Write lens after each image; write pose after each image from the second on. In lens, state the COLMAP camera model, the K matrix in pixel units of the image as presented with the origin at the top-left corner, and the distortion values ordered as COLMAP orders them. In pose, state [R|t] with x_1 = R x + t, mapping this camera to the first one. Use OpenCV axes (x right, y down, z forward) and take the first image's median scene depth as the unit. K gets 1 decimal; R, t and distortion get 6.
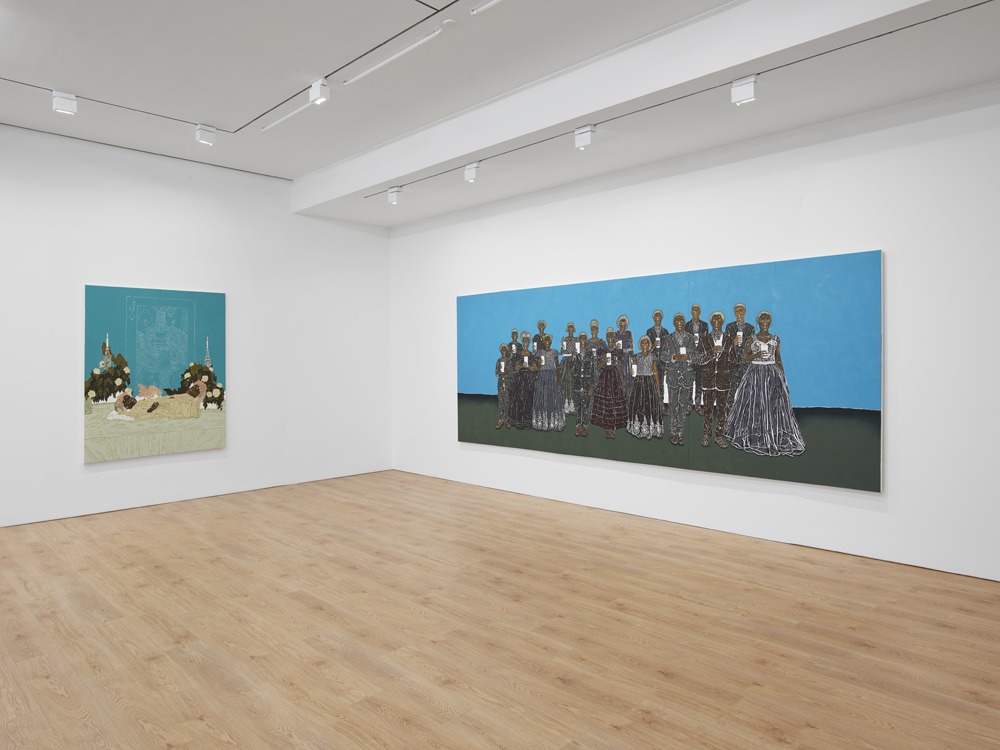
lens RADIAL K [[662.0, 0, 485.0], [0, 662.0, 382.2], [0, 0, 1]] dist [-0.066231, 0.046781]
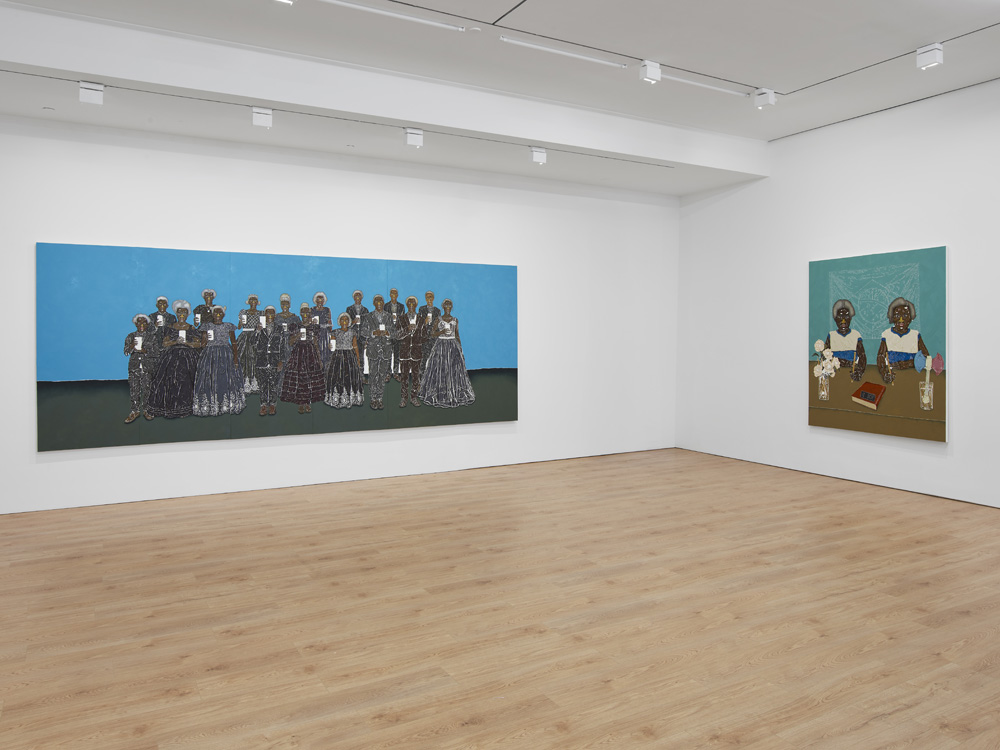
lens RADIAL K [[764.2, 0, 488.0], [0, 764.2, 329.5], [0, 0, 1]] dist [-0.007951, -0.002121]
pose [[0.260086, 0.014227, 0.965481, -0.917329], [0.031009, 0.999253, -0.023078, -0.006883], [-0.965087, 0.035941, 0.259451, 0.454199]]
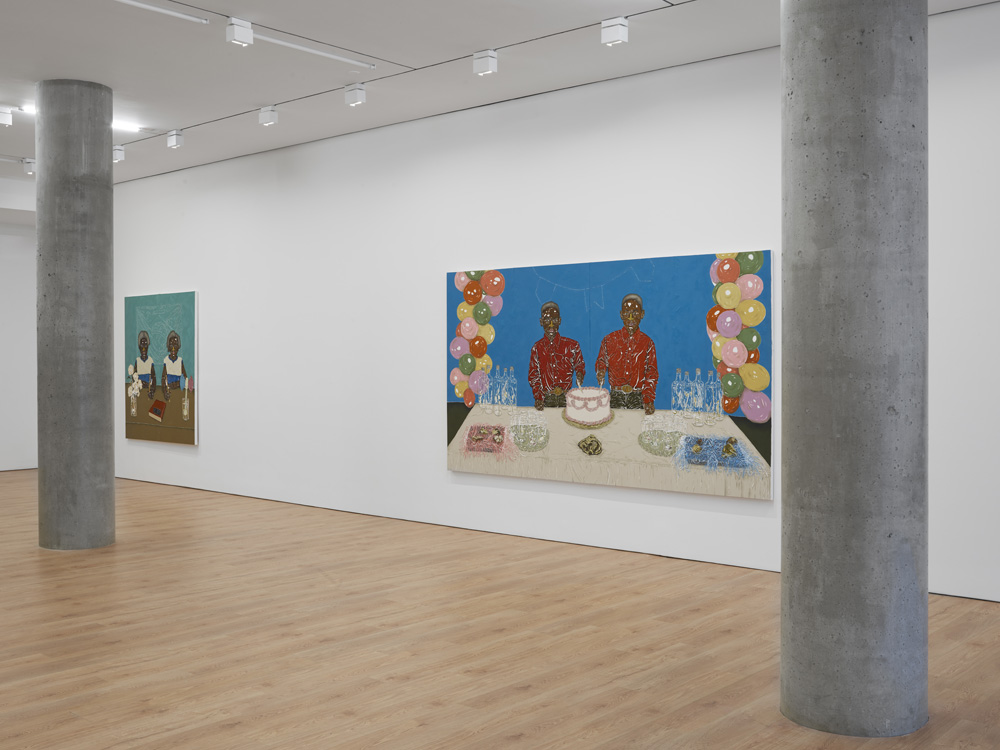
lens RADIAL K [[1065.0, 0, 500.0], [0, 1065.0, 375.0], [0, 0, 1]] dist [-0.071258, 0.031602]
pose [[-0.091845, -0.010821, 0.995715, -1.693052], [0.032715, 0.999368, 0.013879, 0.013637], [-0.995236, 0.033850, -0.091433, -0.307083]]
